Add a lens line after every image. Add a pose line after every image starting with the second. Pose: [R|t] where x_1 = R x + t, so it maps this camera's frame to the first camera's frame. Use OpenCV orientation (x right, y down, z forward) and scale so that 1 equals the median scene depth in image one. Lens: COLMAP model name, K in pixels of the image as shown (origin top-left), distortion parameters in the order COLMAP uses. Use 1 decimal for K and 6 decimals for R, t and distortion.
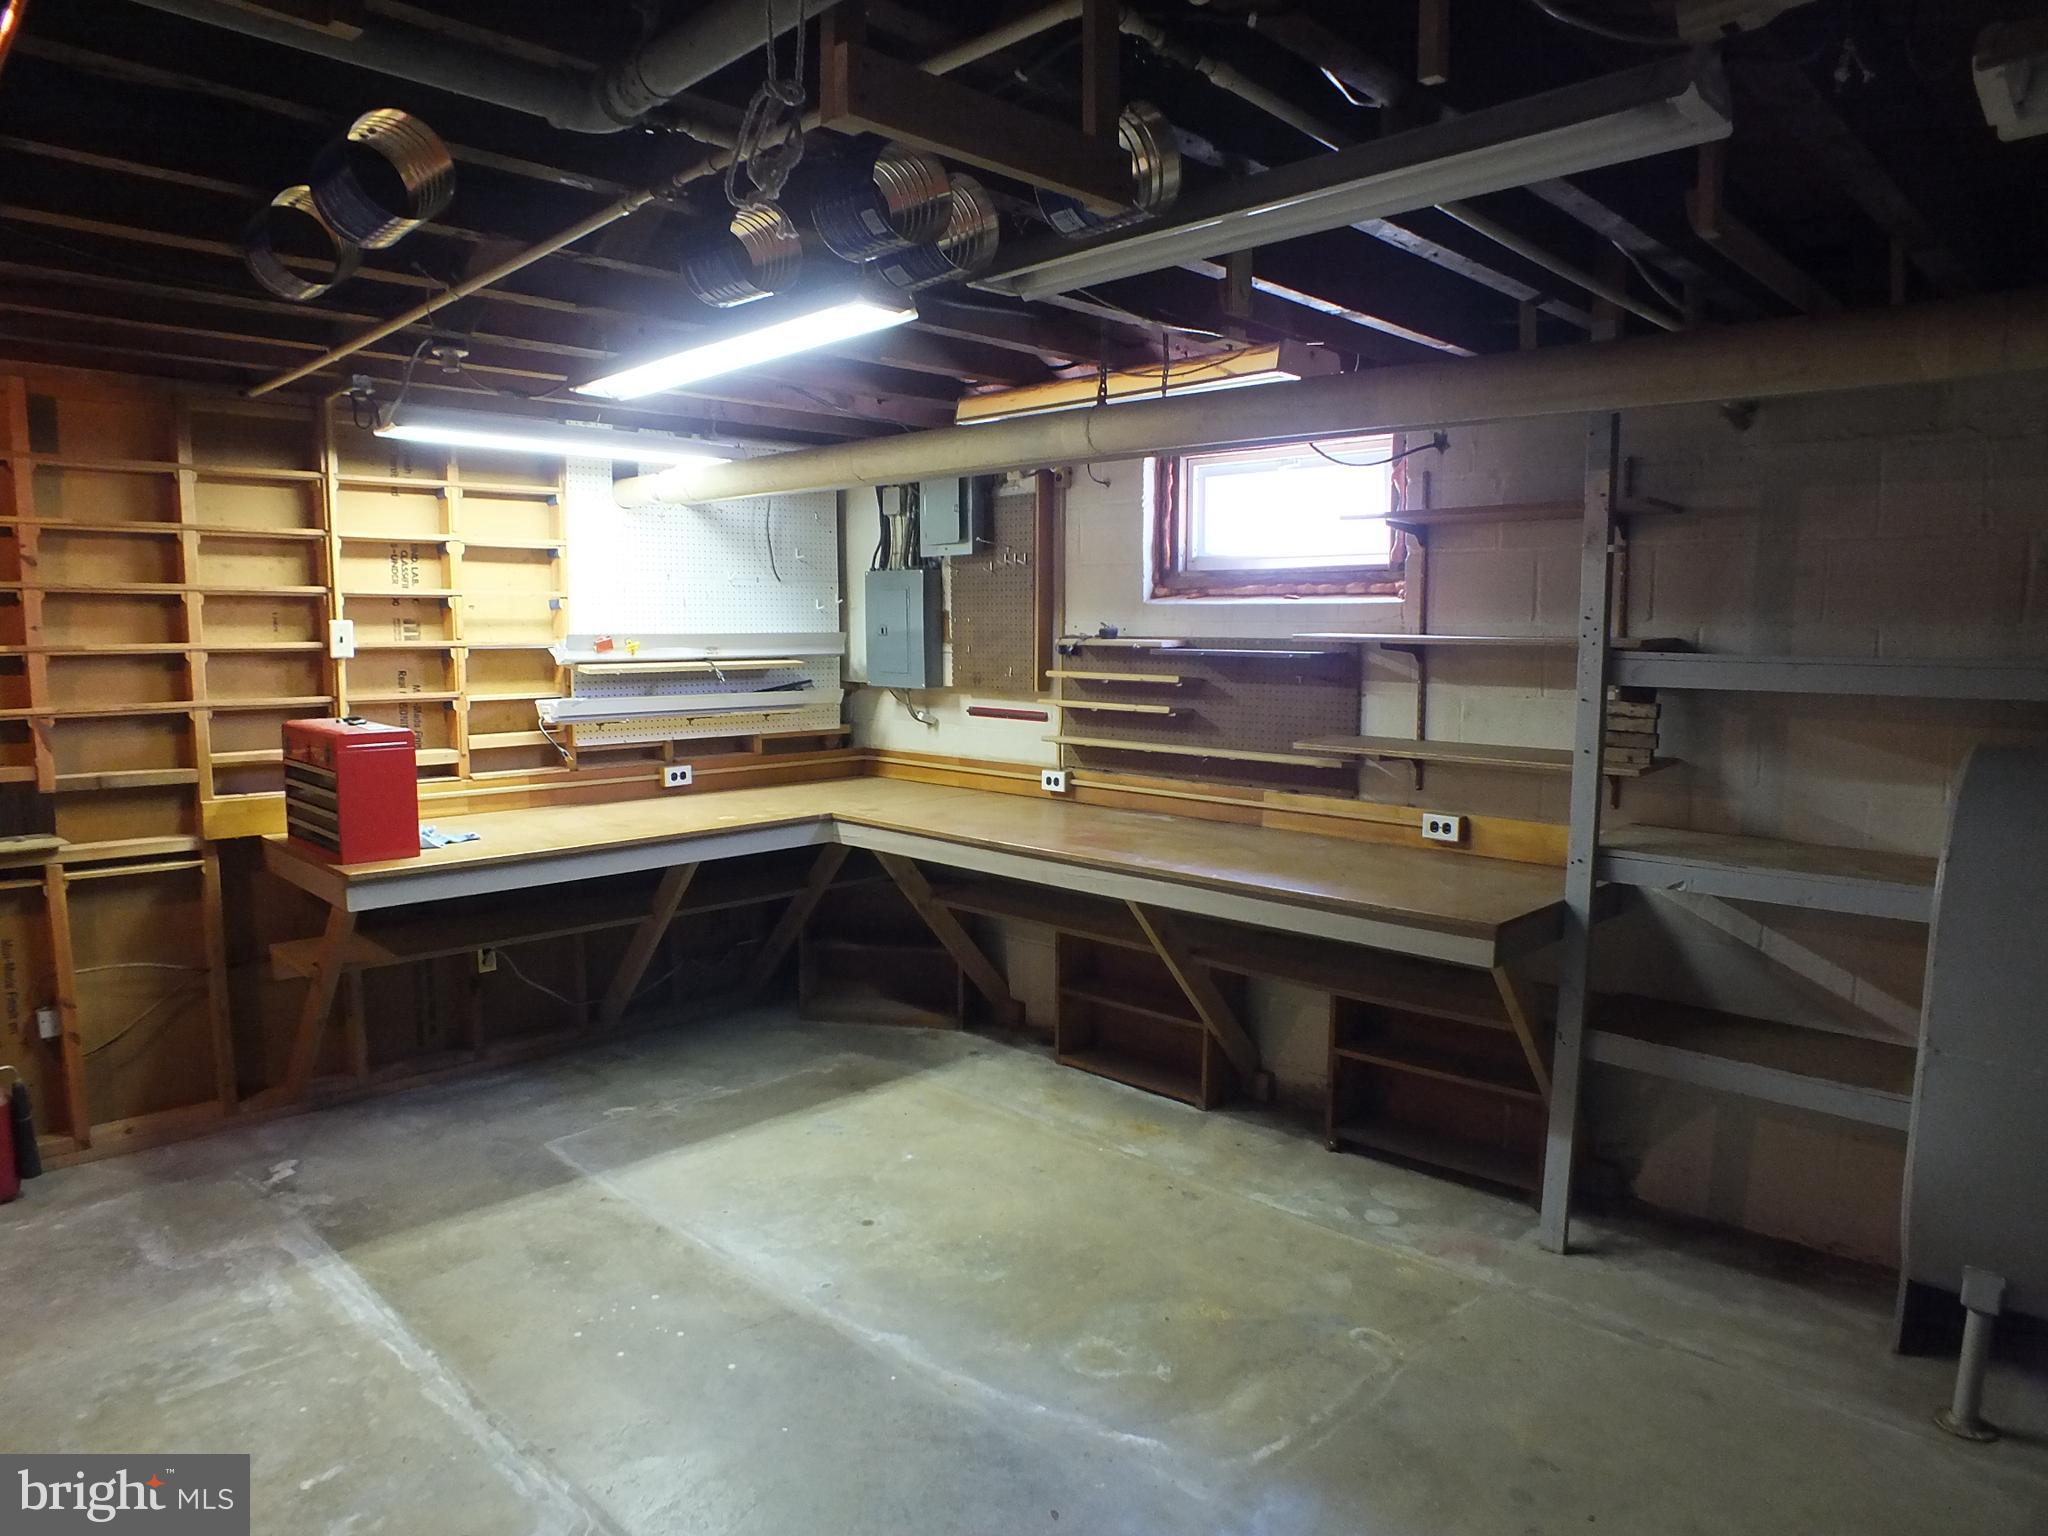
lens RADIAL K [[1321.8, 0, 1009.0], [0, 1321.8, 771.6], [0, 0, 1]] dist [-0.054695, 0.006893]
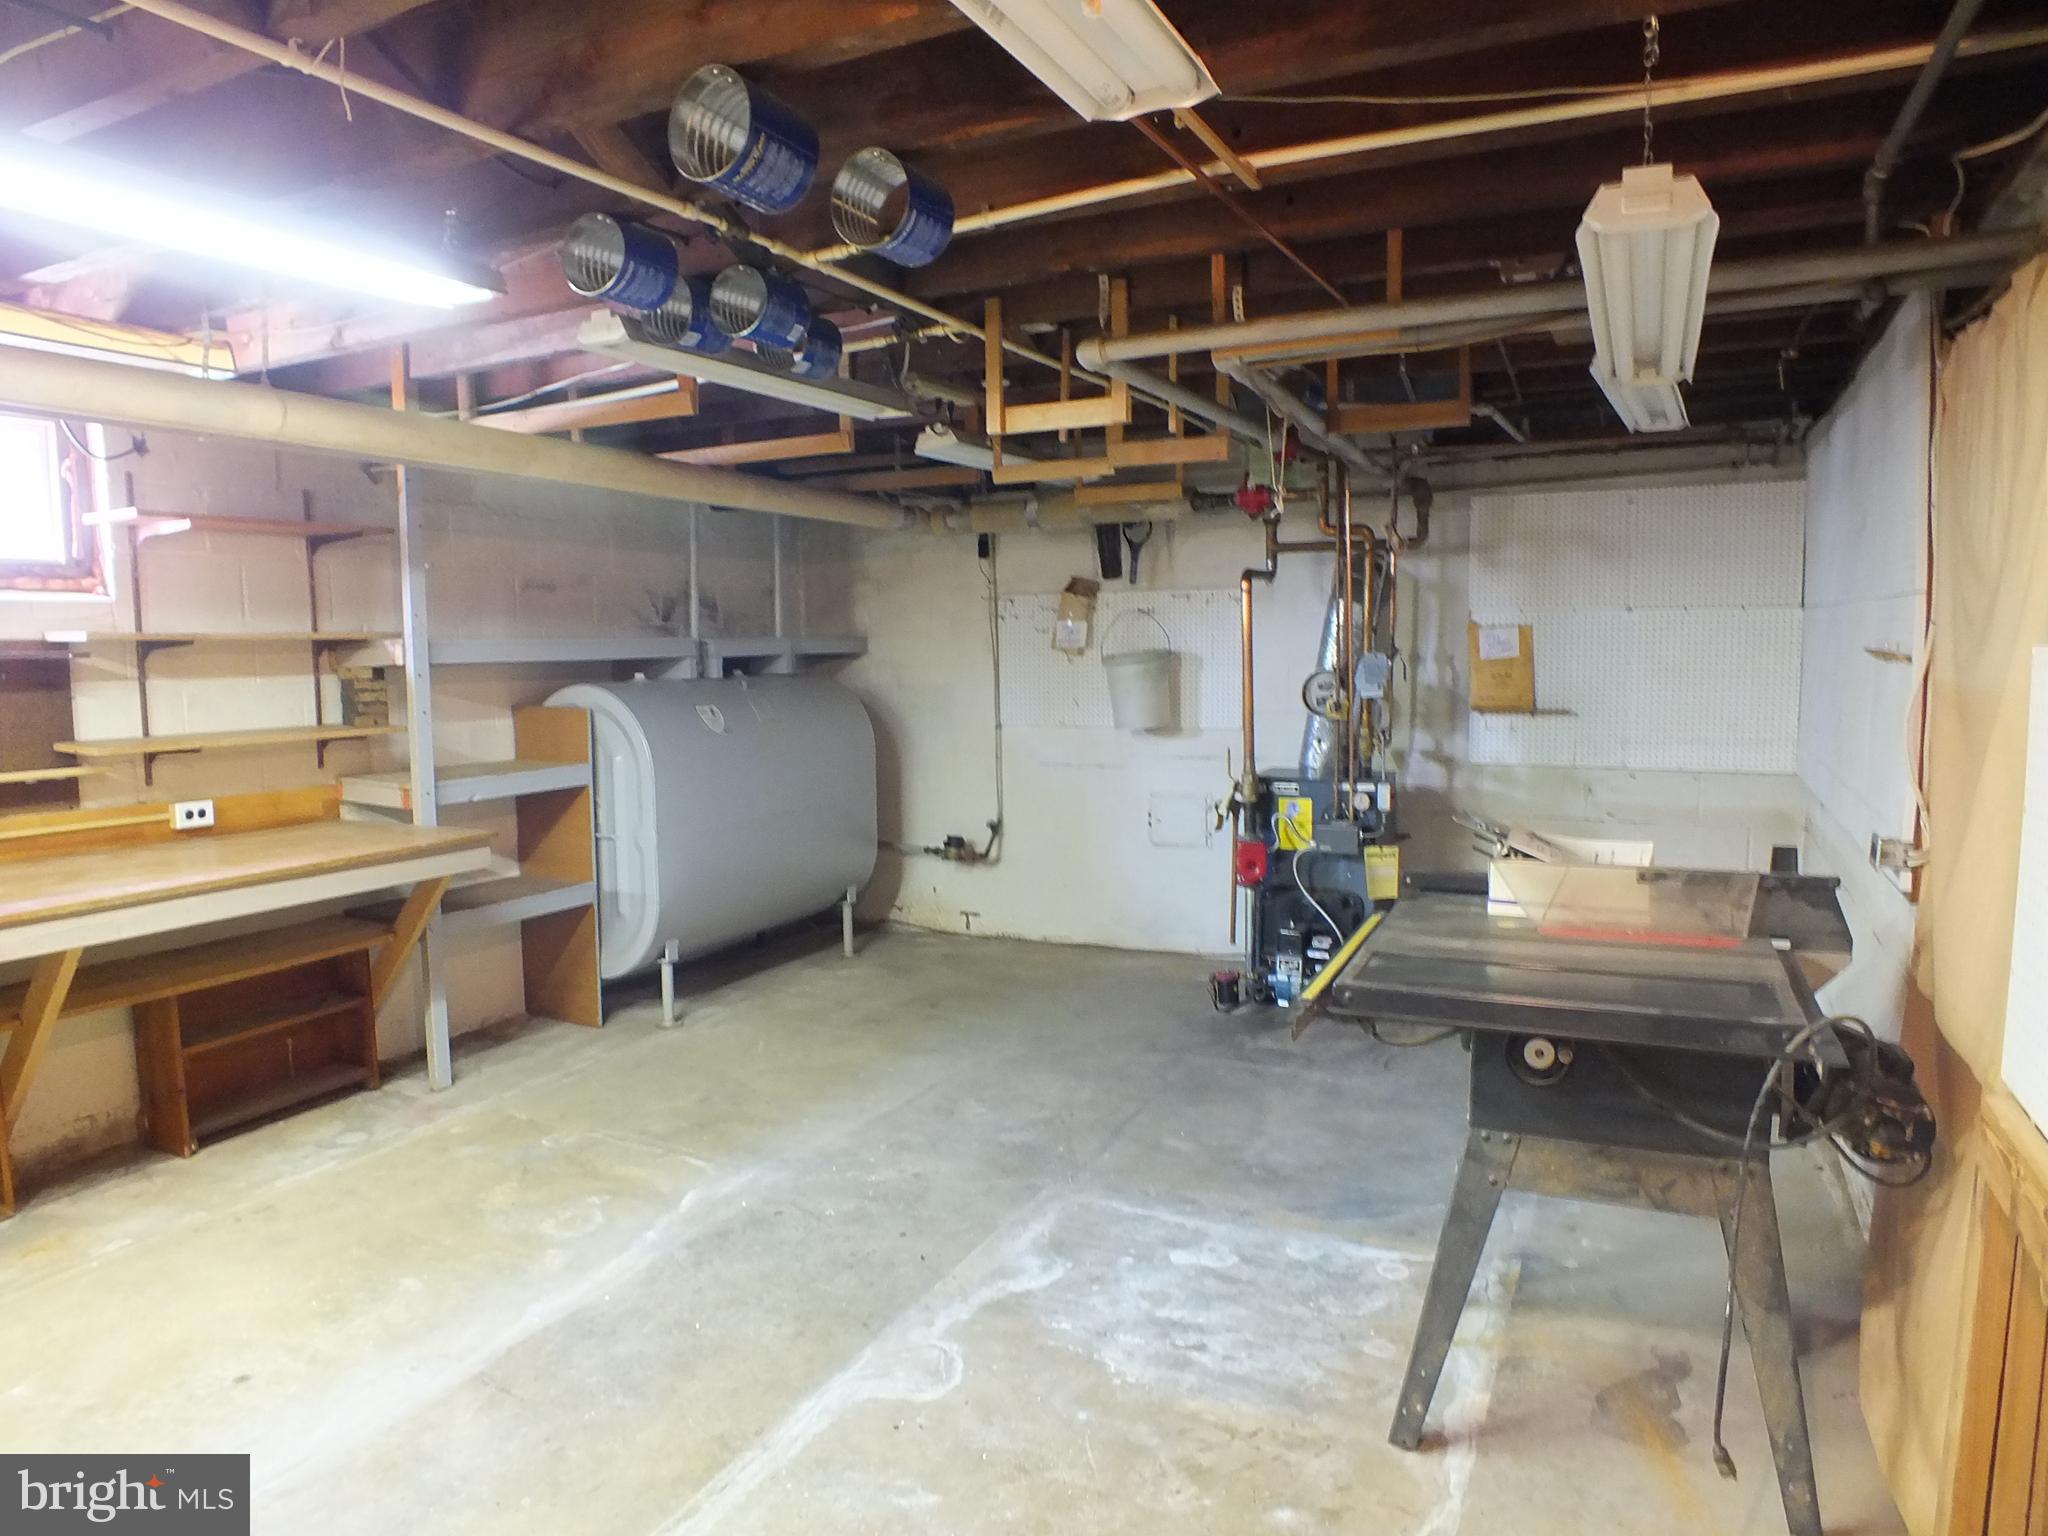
lens RADIAL K [[1321.8, 0, 1010.5], [0, 1321.8, 768.3], [0, 0, 1]] dist [-0.054695, 0.006893]
pose [[-0.312827, -0.081703, 0.946289, -0.927283], [0.117444, 0.985320, 0.123898, -0.049427], [-0.942521, 0.149895, -0.298640, 0.740725]]
